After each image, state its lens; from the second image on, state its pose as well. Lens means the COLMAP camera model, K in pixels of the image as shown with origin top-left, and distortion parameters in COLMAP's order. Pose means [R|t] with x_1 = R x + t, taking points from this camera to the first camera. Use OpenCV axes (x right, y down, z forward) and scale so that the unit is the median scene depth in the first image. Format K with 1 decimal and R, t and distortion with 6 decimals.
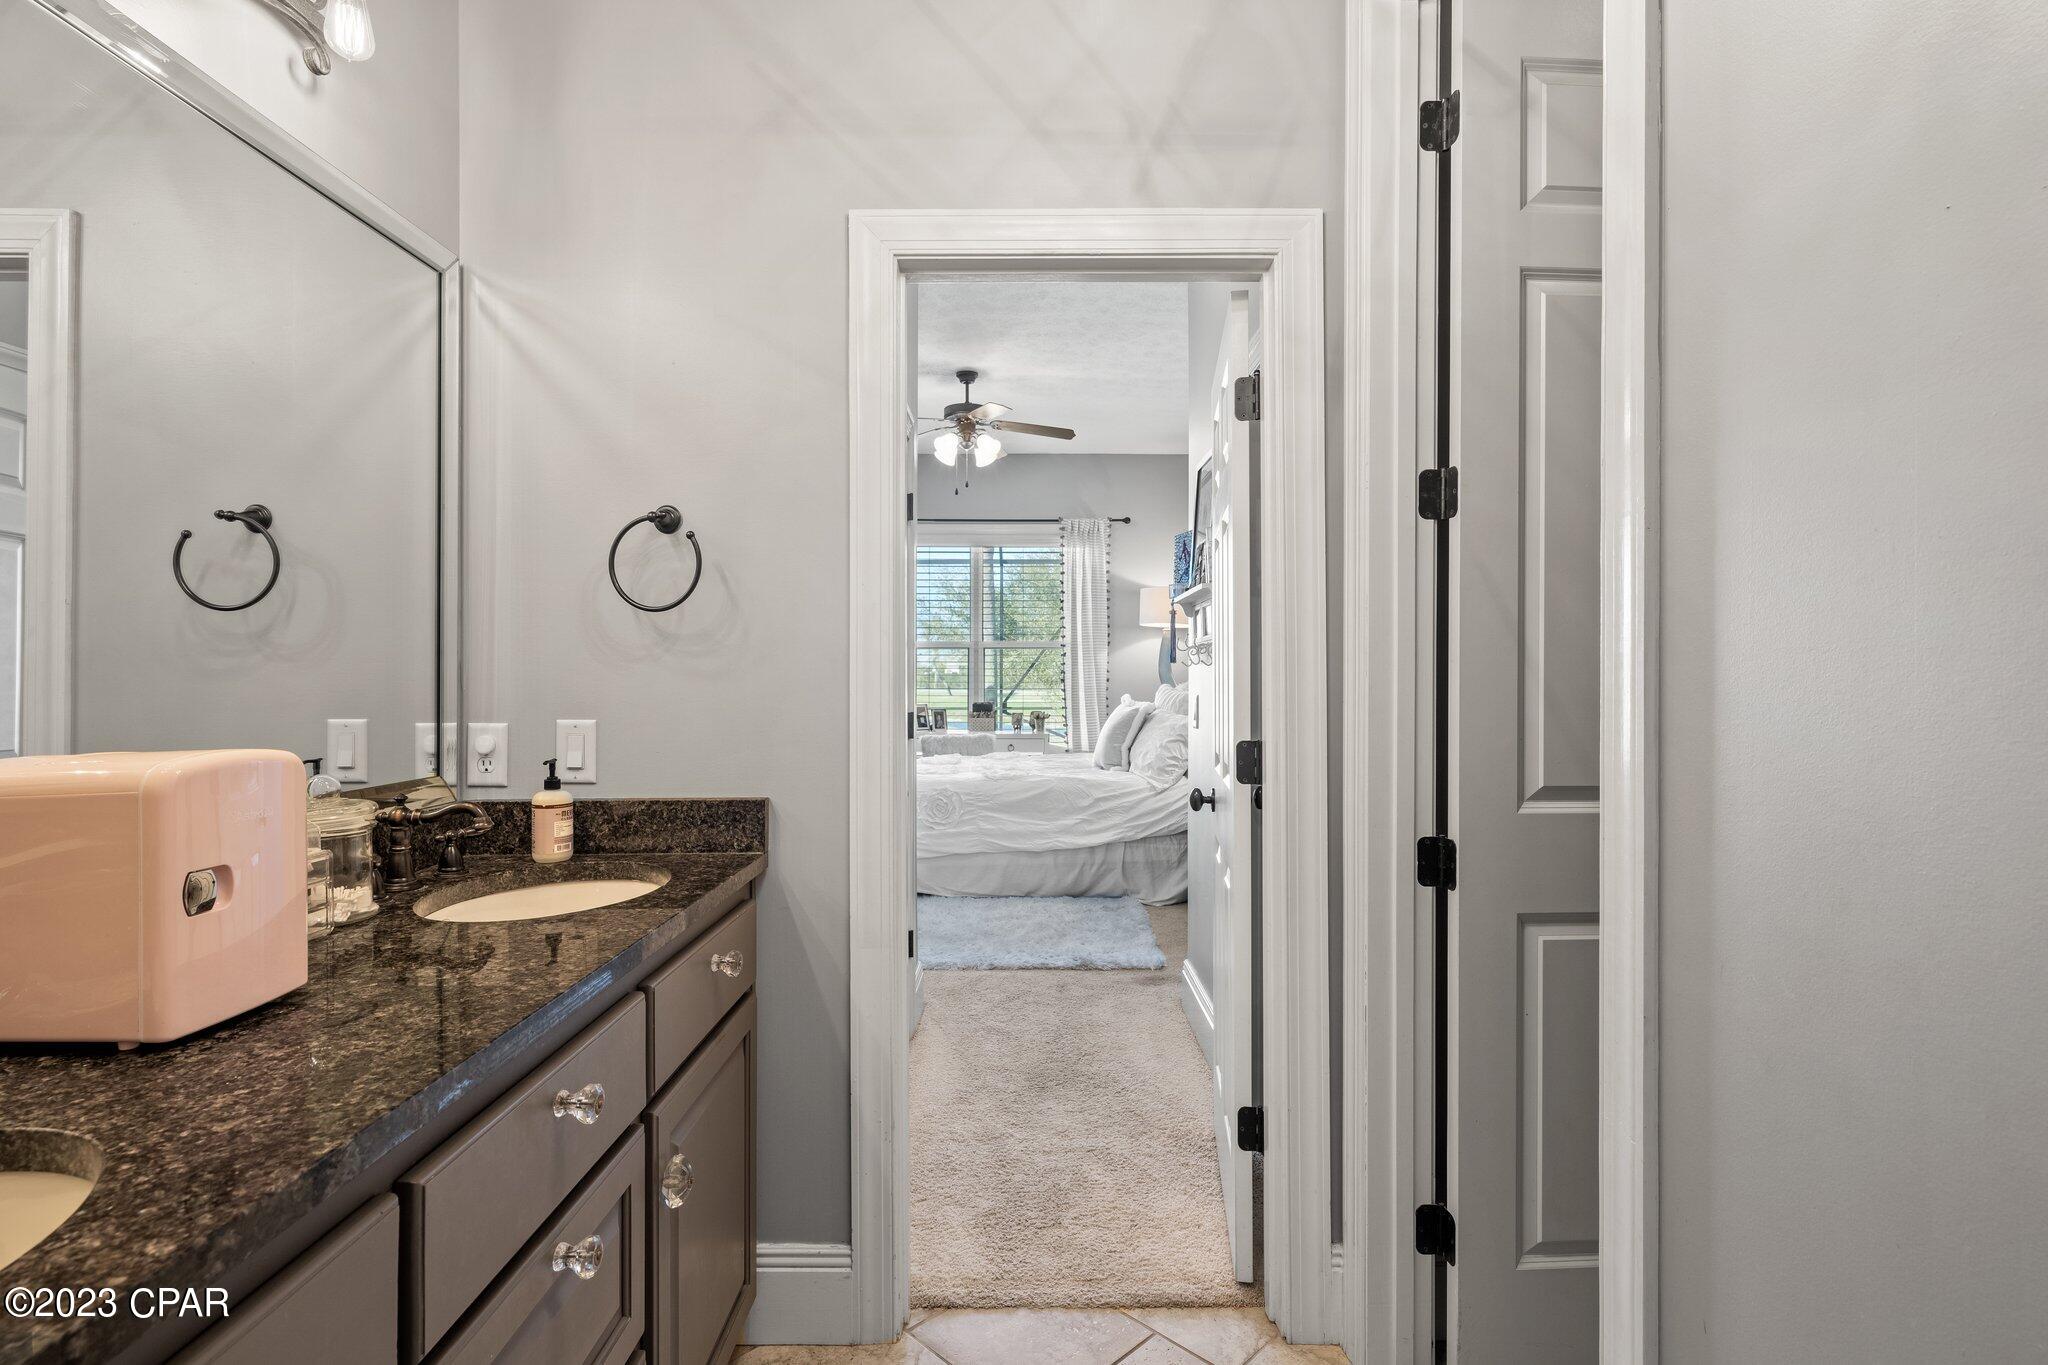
lens RADIAL K [[963.6, 0, 1020.0], [0, 963.6, 677.5], [0, 0, 1]] dist [-0.001930, -0.000243]
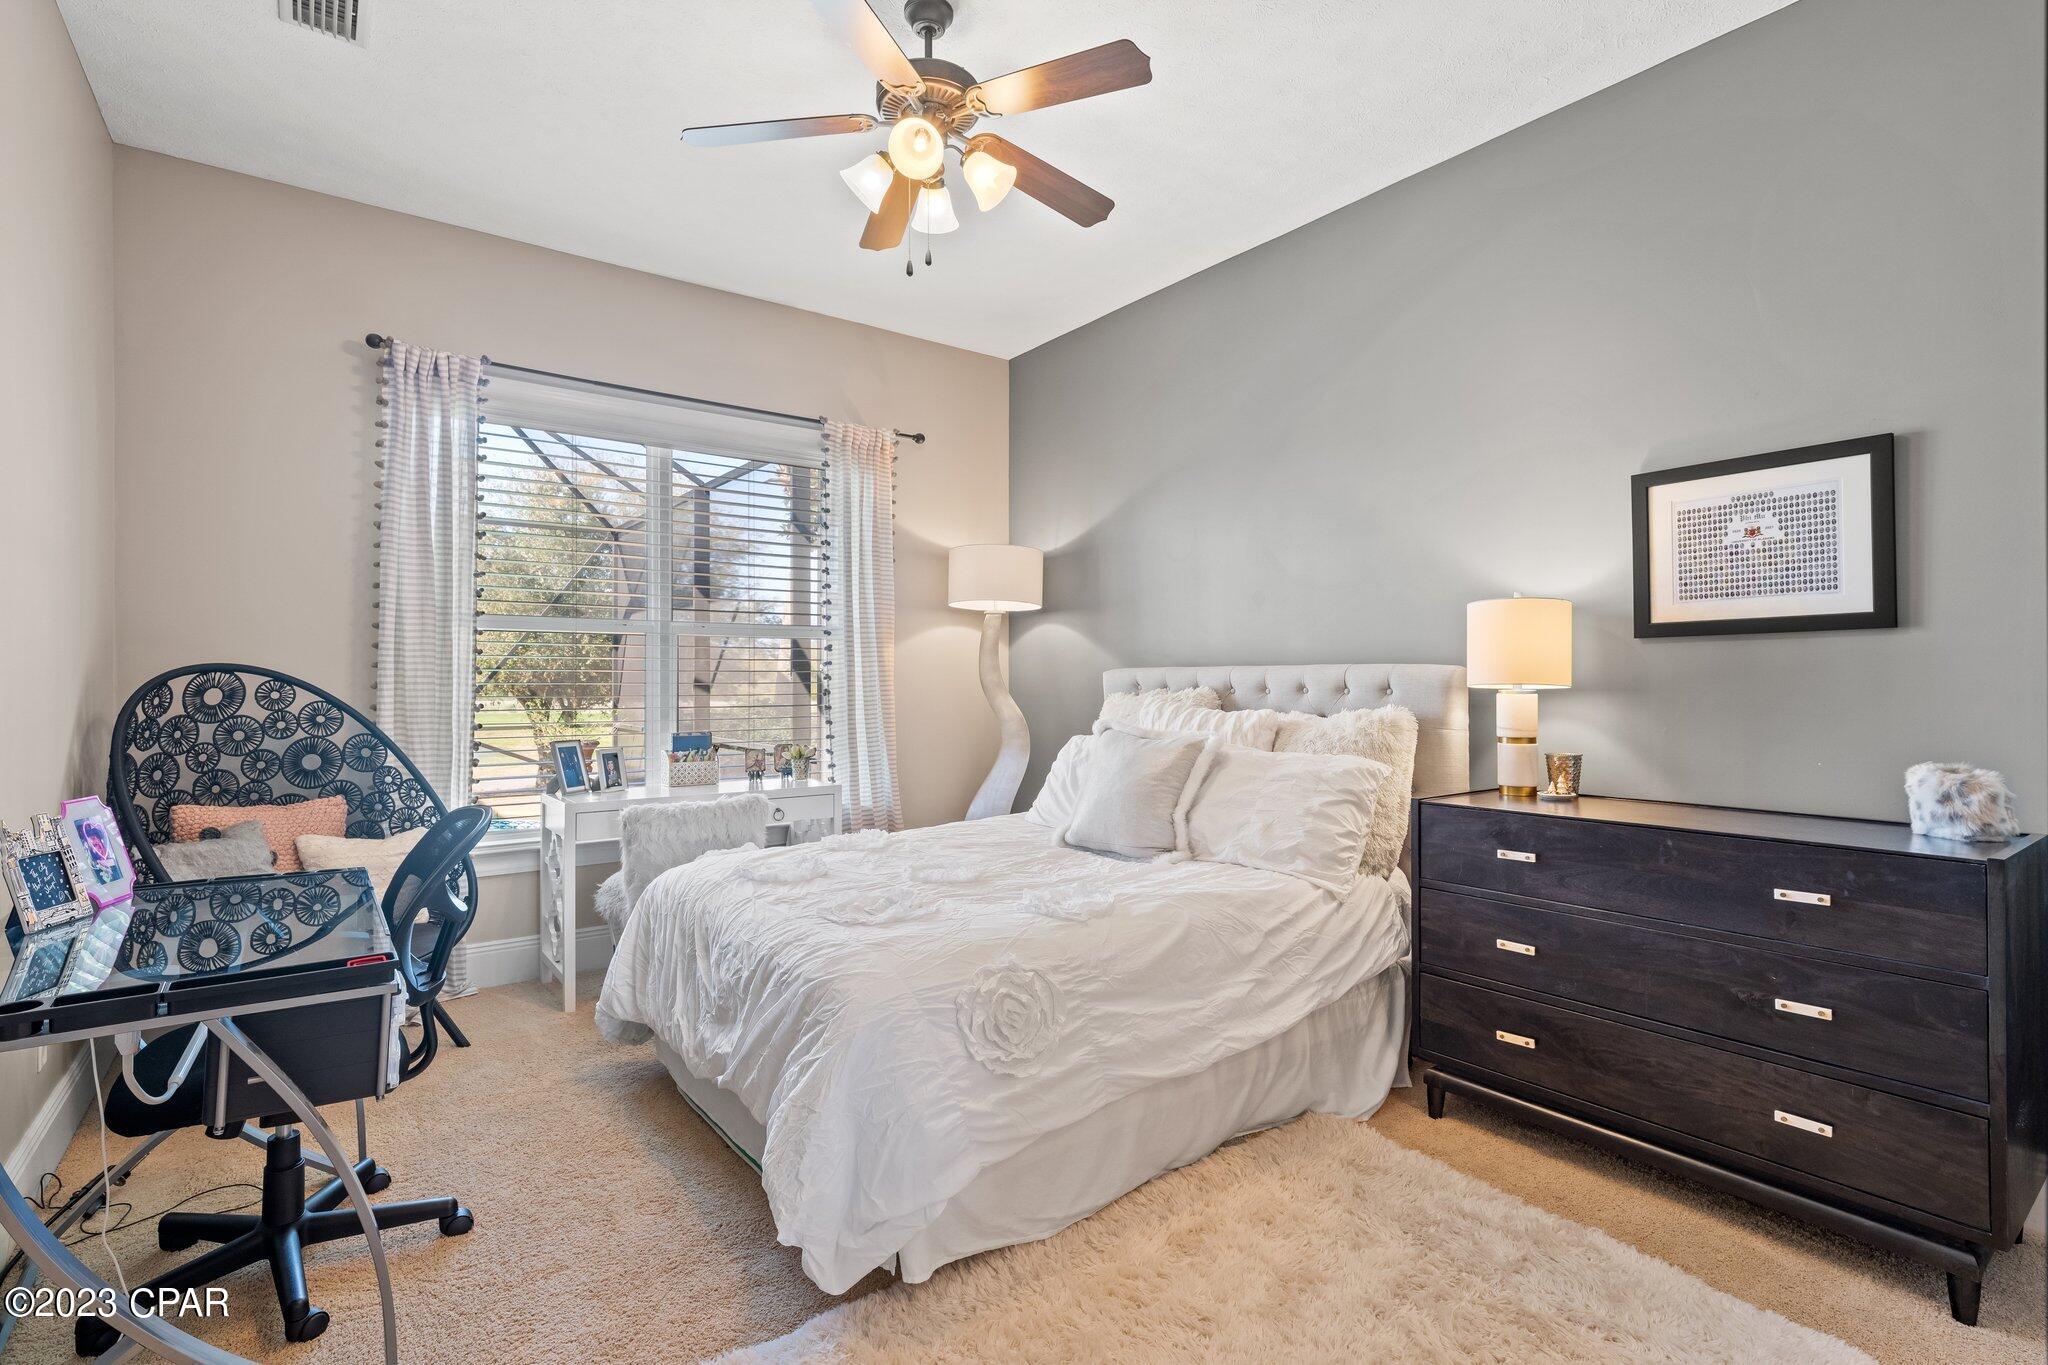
lens RADIAL K [[963.6, 0, 1020.0], [0, 963.6, 677.5], [0, 0, 1]] dist [-0.001930, -0.000243]
pose [[0.808922, -0.000683, 0.587916, -0.285788], [0.004159, 0.999981, -0.004560, -0.003063], [-0.587902, 0.006134, 0.808909, 0.614188]]
